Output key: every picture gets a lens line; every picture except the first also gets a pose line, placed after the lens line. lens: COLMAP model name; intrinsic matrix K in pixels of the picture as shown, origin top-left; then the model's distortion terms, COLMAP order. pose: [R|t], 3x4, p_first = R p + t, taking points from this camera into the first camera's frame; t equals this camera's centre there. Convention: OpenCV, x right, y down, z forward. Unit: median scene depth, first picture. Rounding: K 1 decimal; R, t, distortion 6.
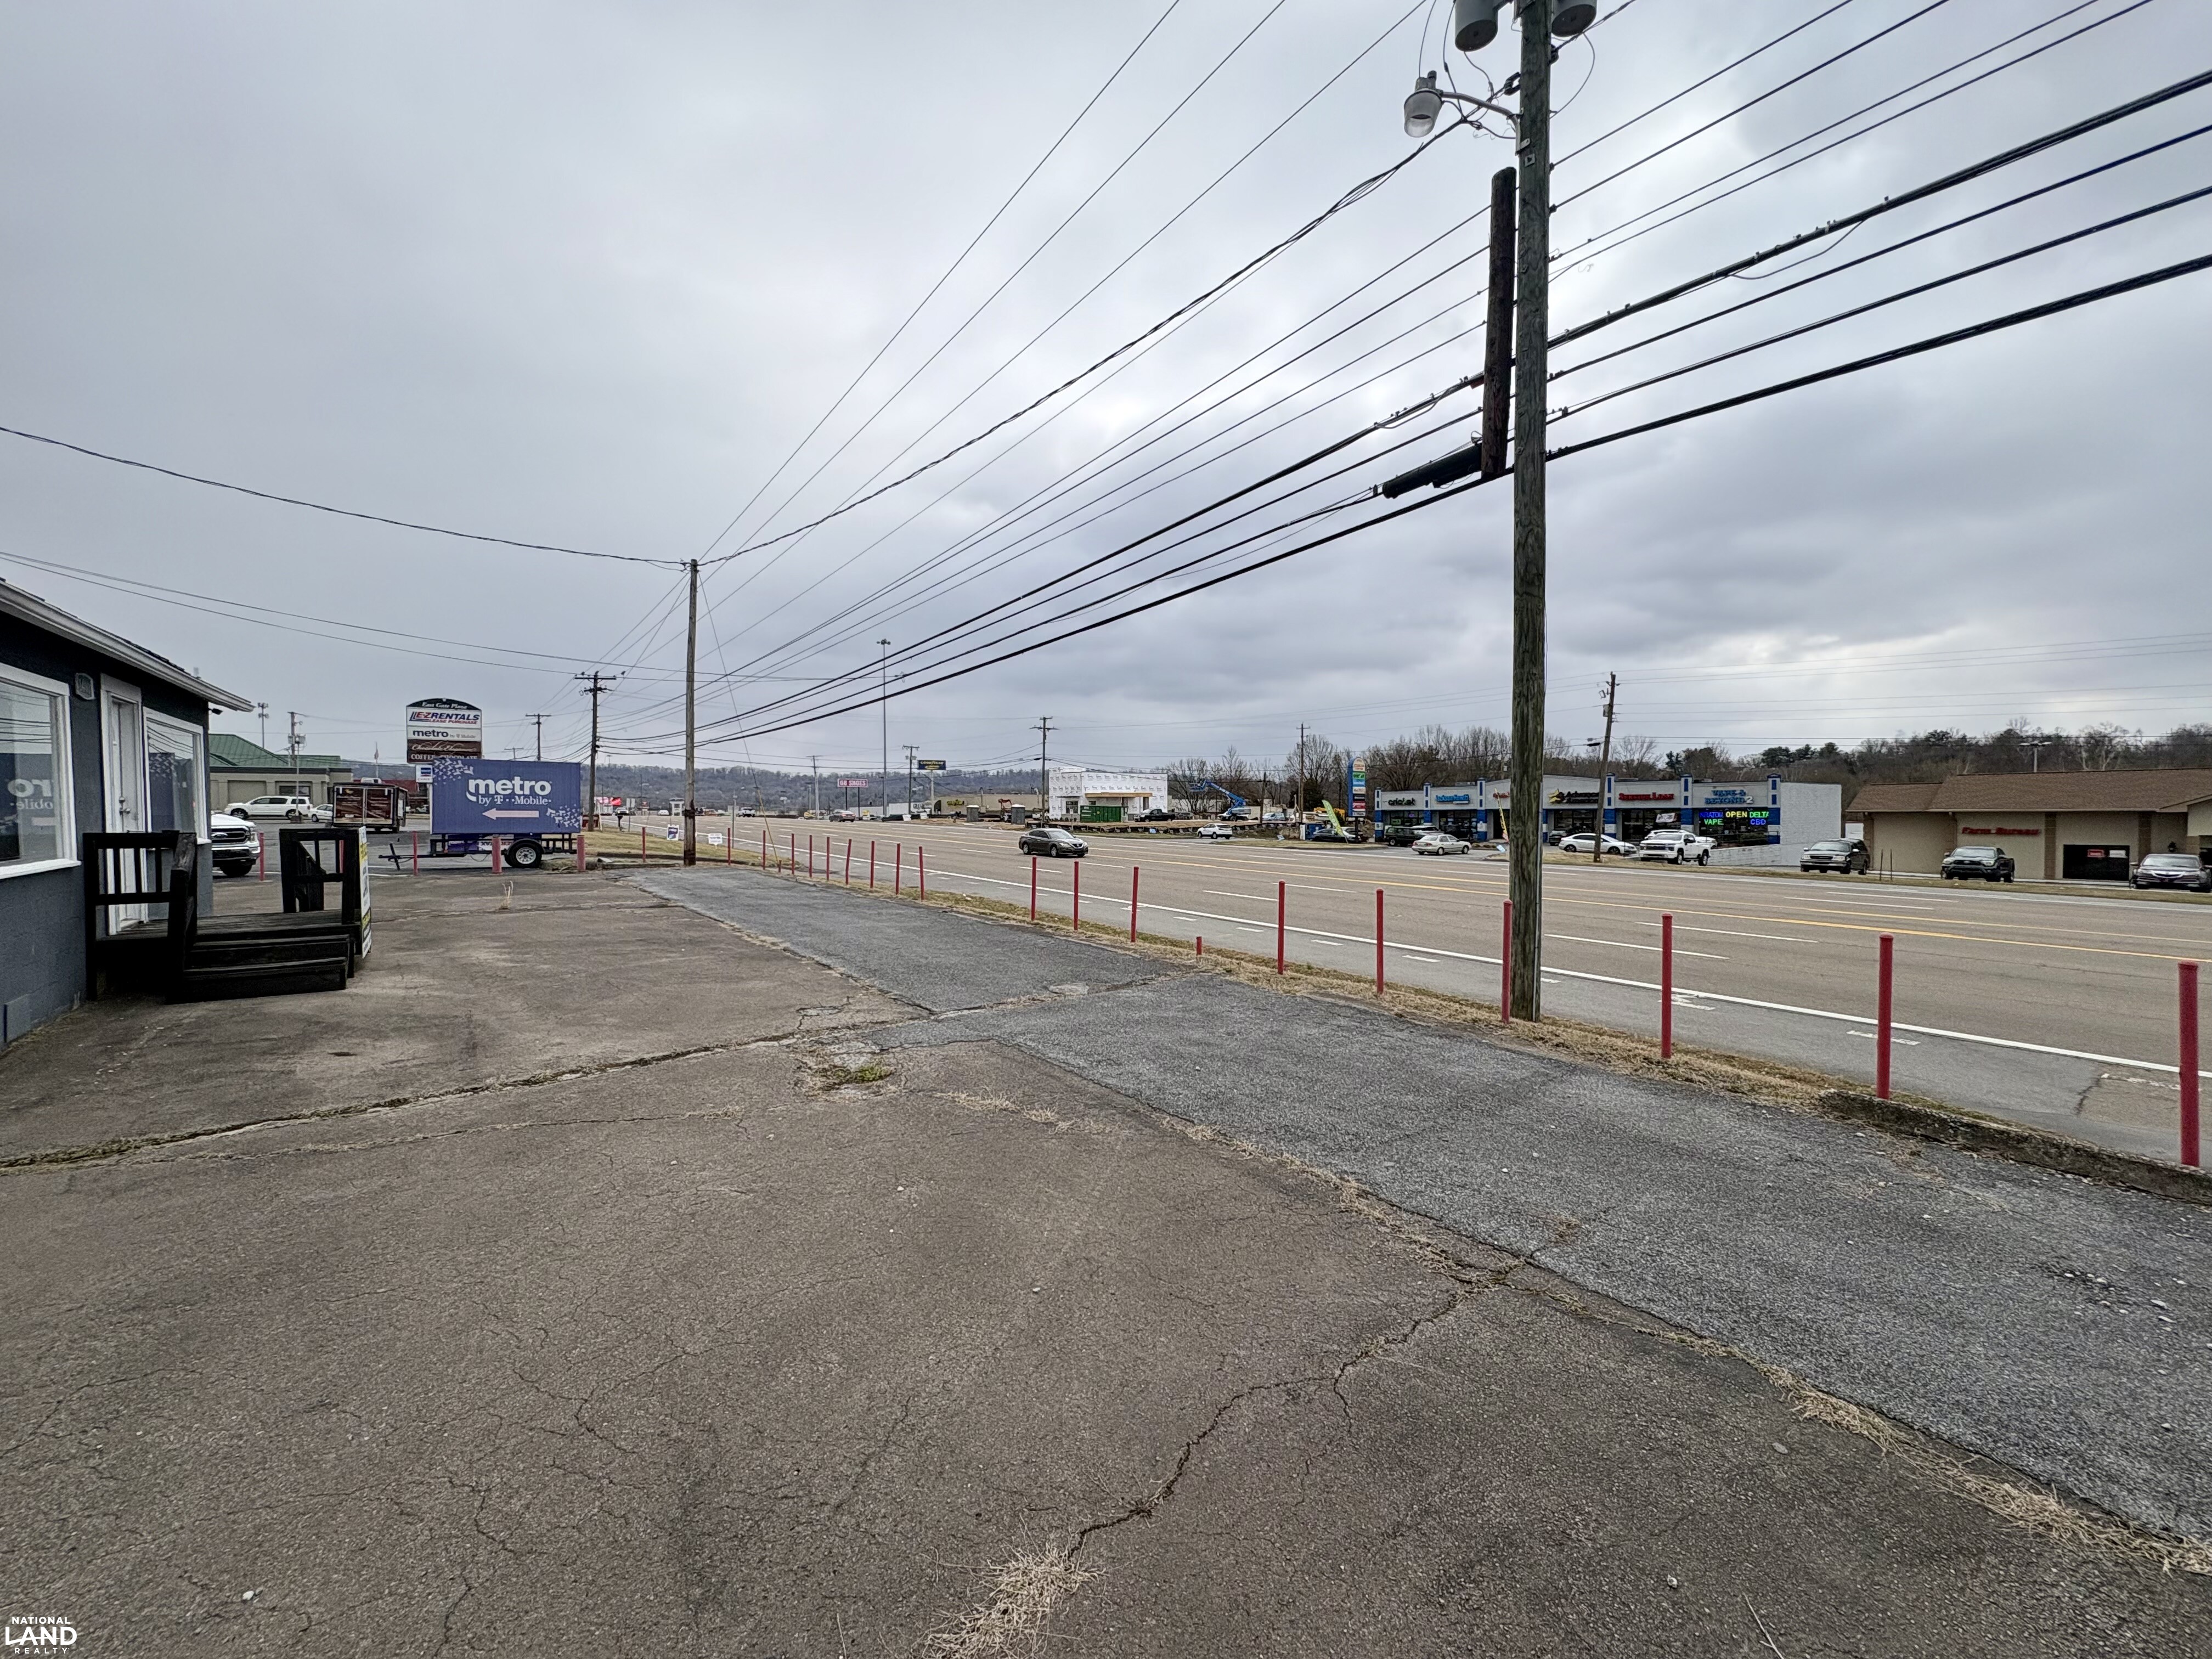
lens RADIAL K [[879.6, 0, 1106.0], [0, 879.6, 829.5], [0, 0, 1]] dist [-0.000954, 0.000505]
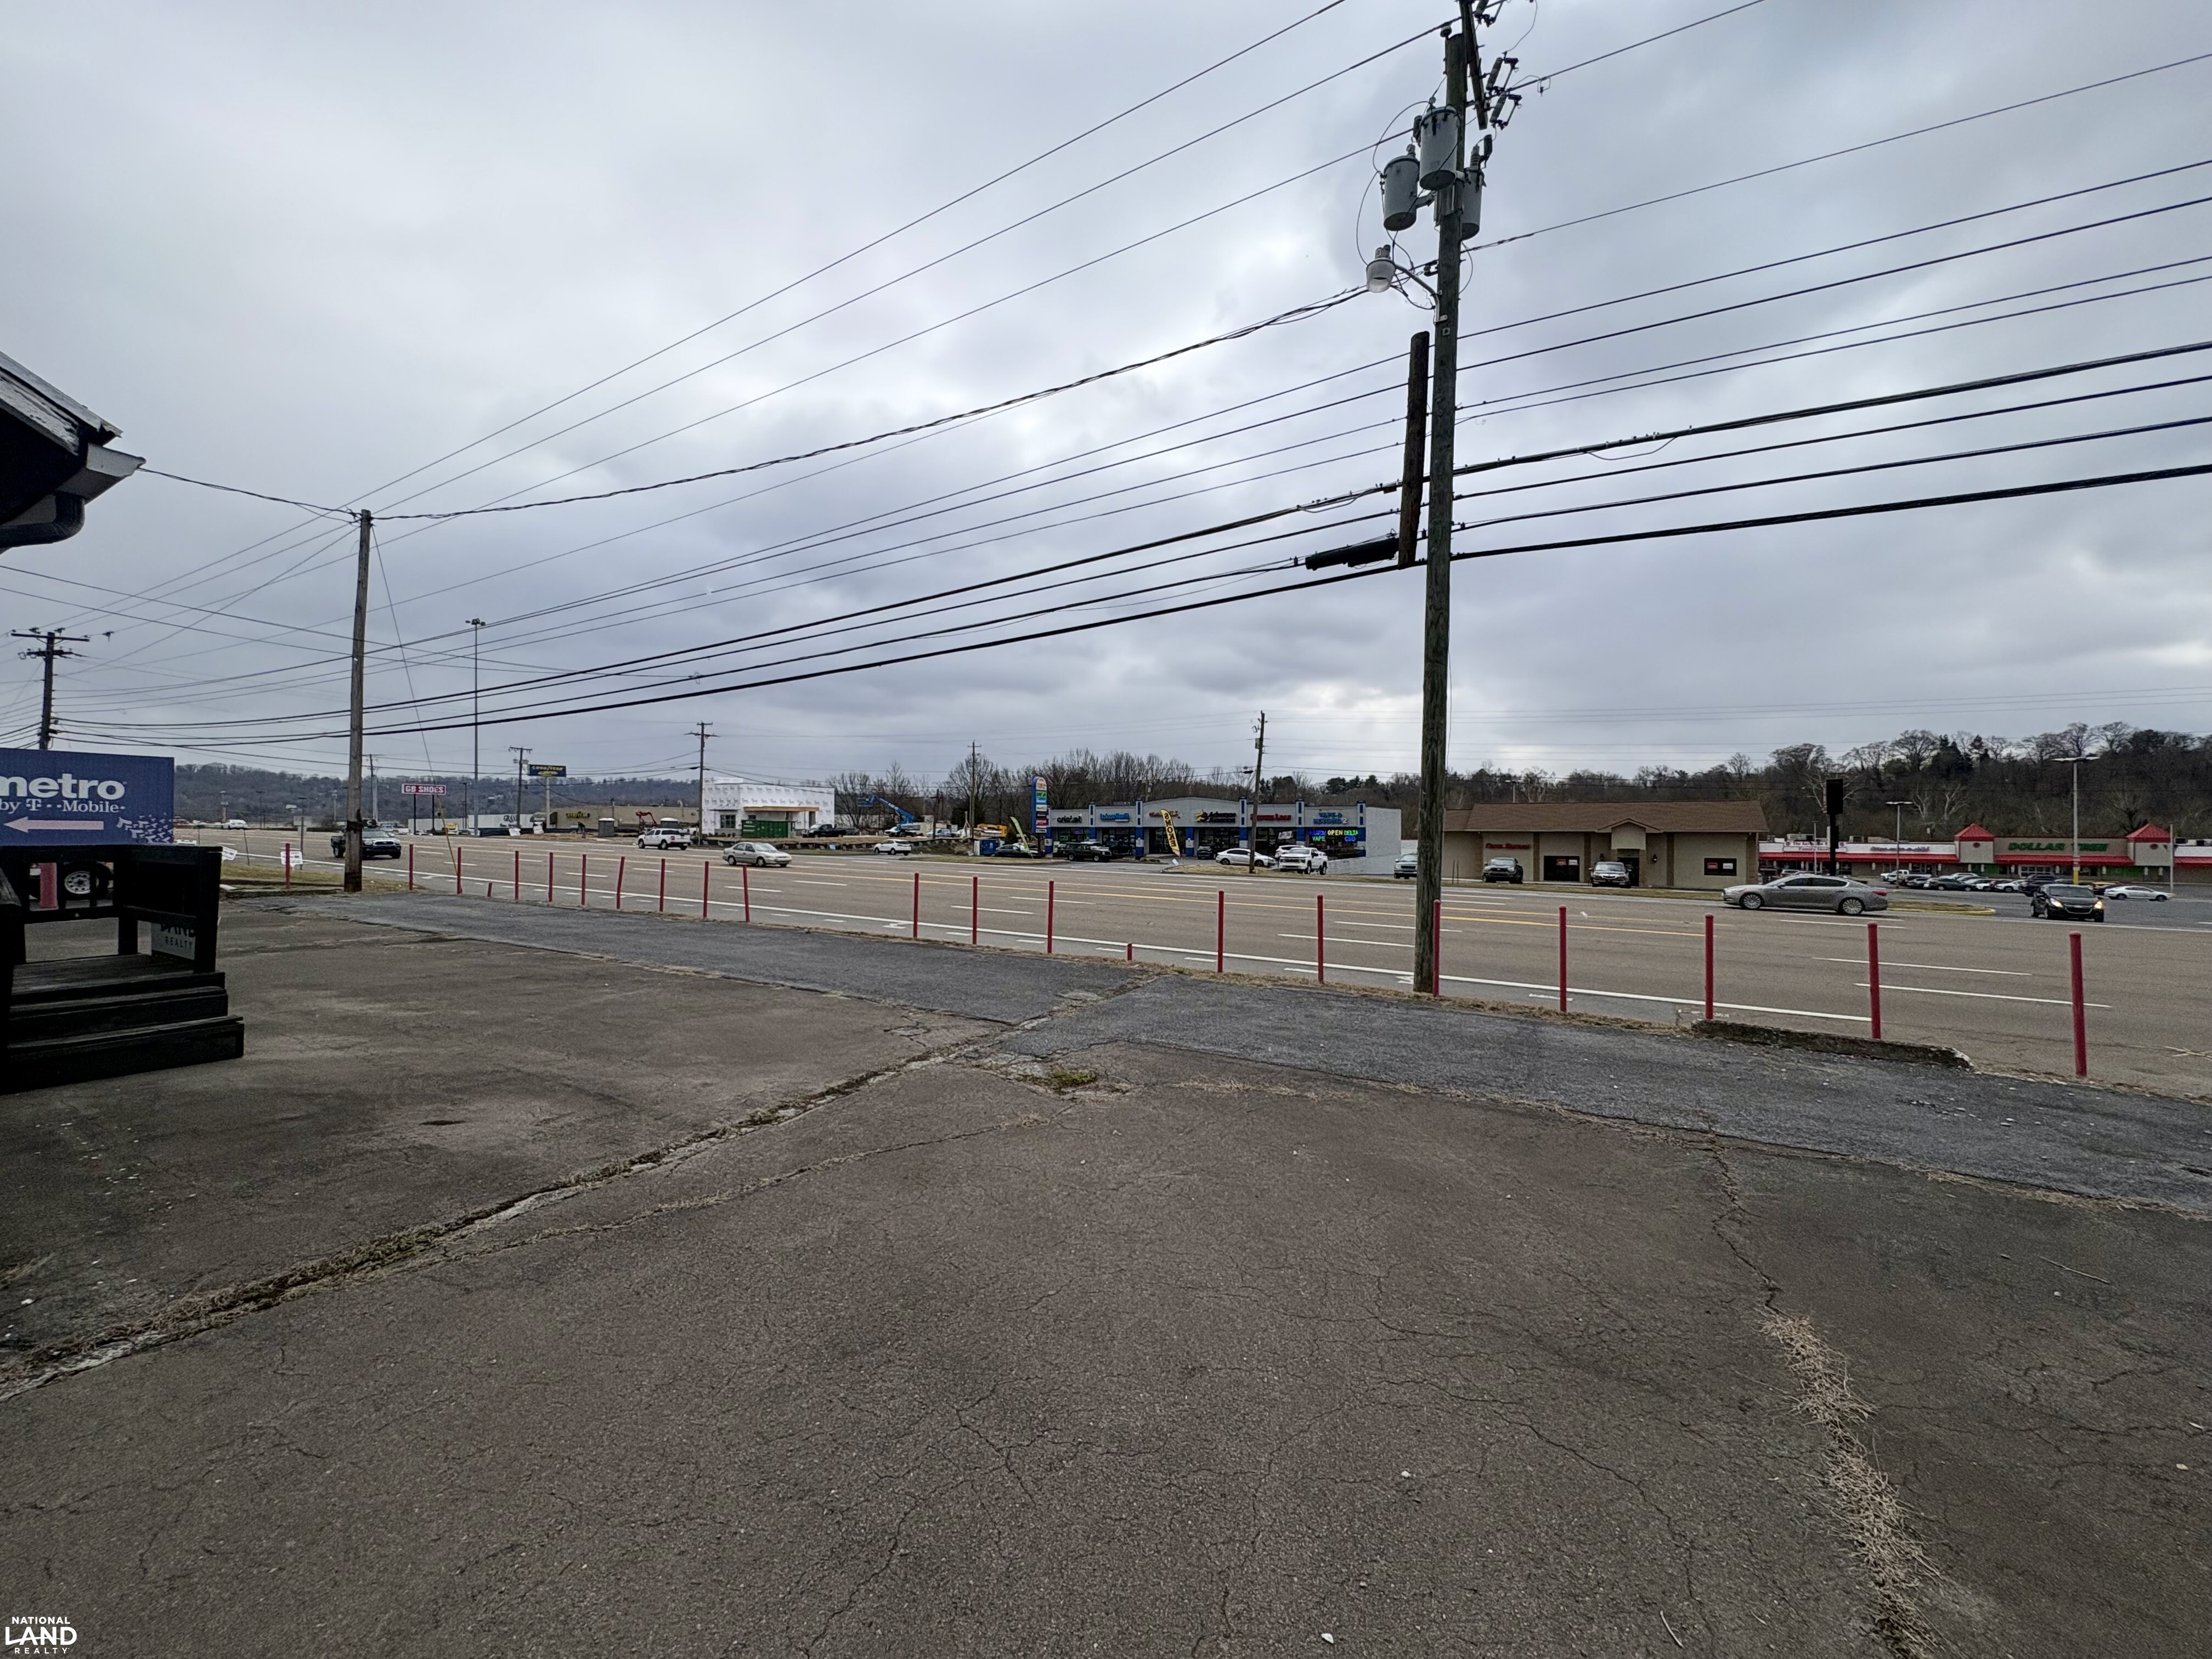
lens RADIAL K [[879.6, 0, 1106.0], [0, 879.6, 829.5], [0, 0, 1]] dist [-0.000954, 0.000505]
pose [[0.922373, 0.005730, 0.386259, -0.165329], [0.001323, 0.999837, -0.017993, -0.000077], [-0.386299, 0.017107, 0.922215, 0.002095]]
